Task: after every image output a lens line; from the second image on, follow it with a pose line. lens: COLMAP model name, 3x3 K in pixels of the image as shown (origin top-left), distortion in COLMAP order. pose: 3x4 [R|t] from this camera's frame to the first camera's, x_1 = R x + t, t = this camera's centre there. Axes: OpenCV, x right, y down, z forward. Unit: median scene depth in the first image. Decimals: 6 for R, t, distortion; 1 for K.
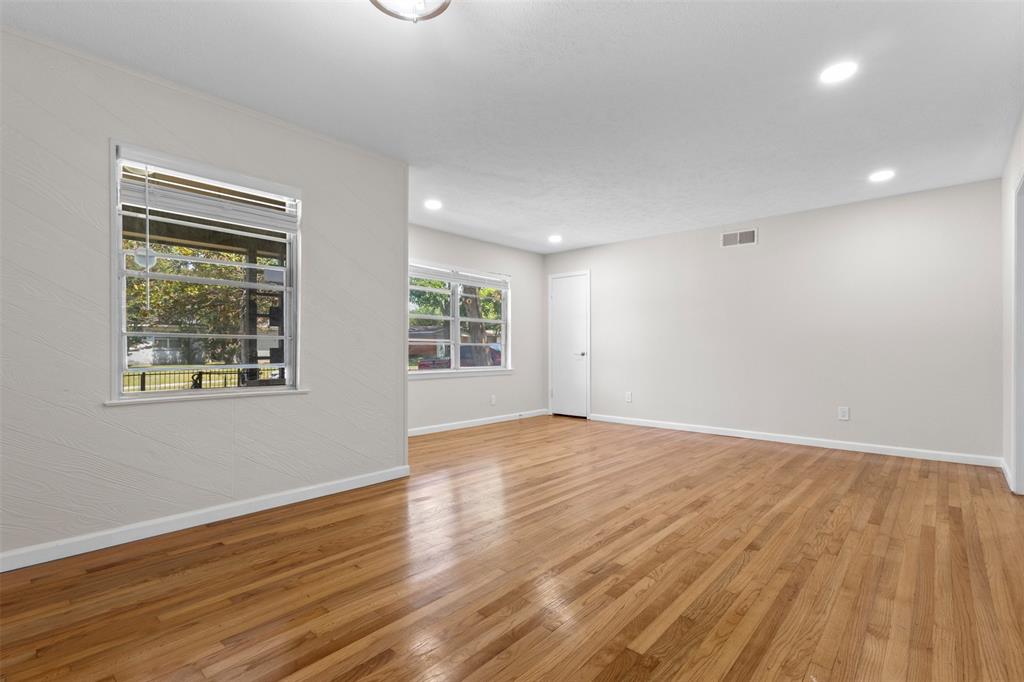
lens RADIAL K [[477.3, 0, 512.7], [0, 477.3, 347.6], [0, 0, 1]] dist [0.001379, -0.000730]
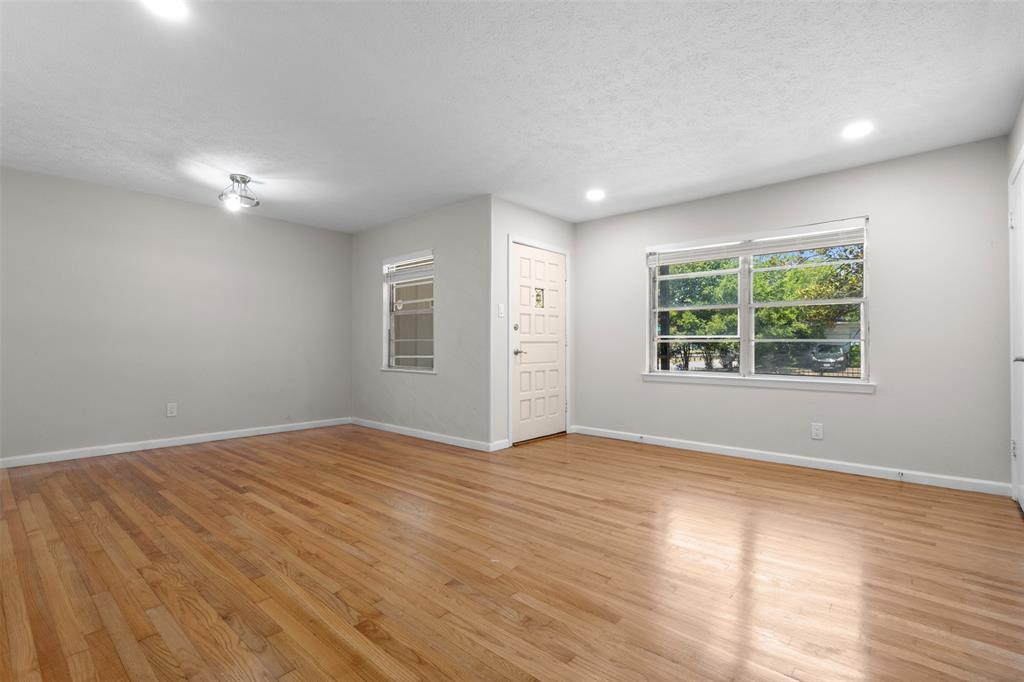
lens RADIAL K [[477.3, 0, 511.2], [0, 477.3, 339.6], [0, 0, 1]] dist [0.001379, -0.000730]
pose [[0.006165, -0.016545, -0.999844, 0.981042], [0.000433, 0.999863, -0.016543, 0.005310], [0.999981, -0.000331, 0.006171, 1.044345]]
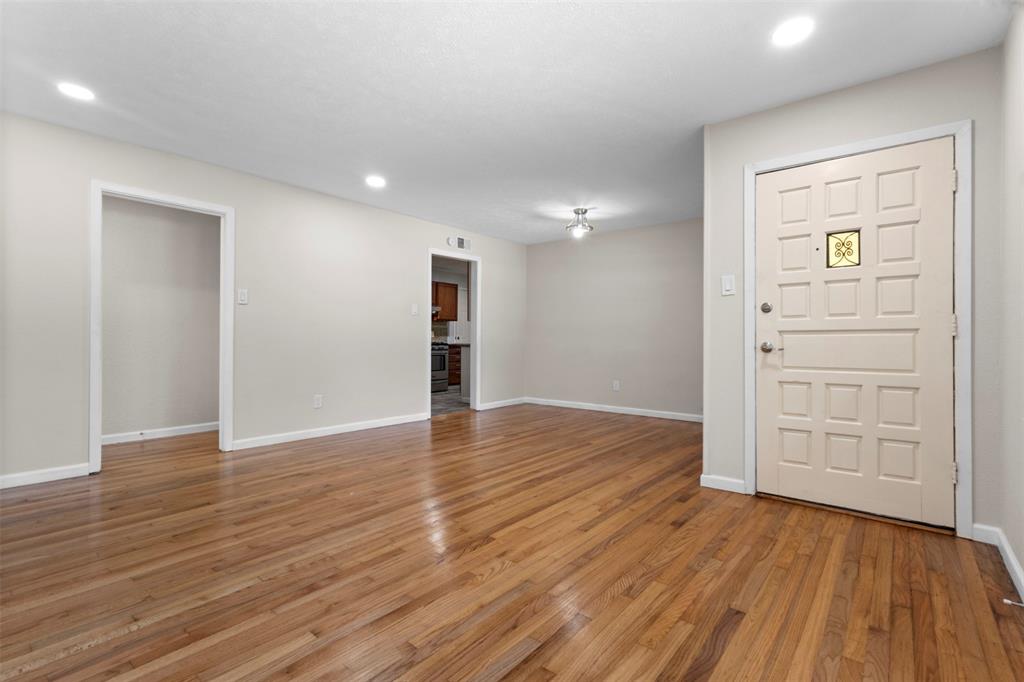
lens RADIAL K [[477.3, 0, 514.1], [0, 477.3, 338.2], [0, 0, 1]] dist [0.001379, -0.000730]
pose [[-0.999241, -0.003452, -0.038806, 0.157509], [-0.003478, 0.999994, 0.000613, 0.001789], [0.038804, 0.000747, -0.999247, 1.838803]]
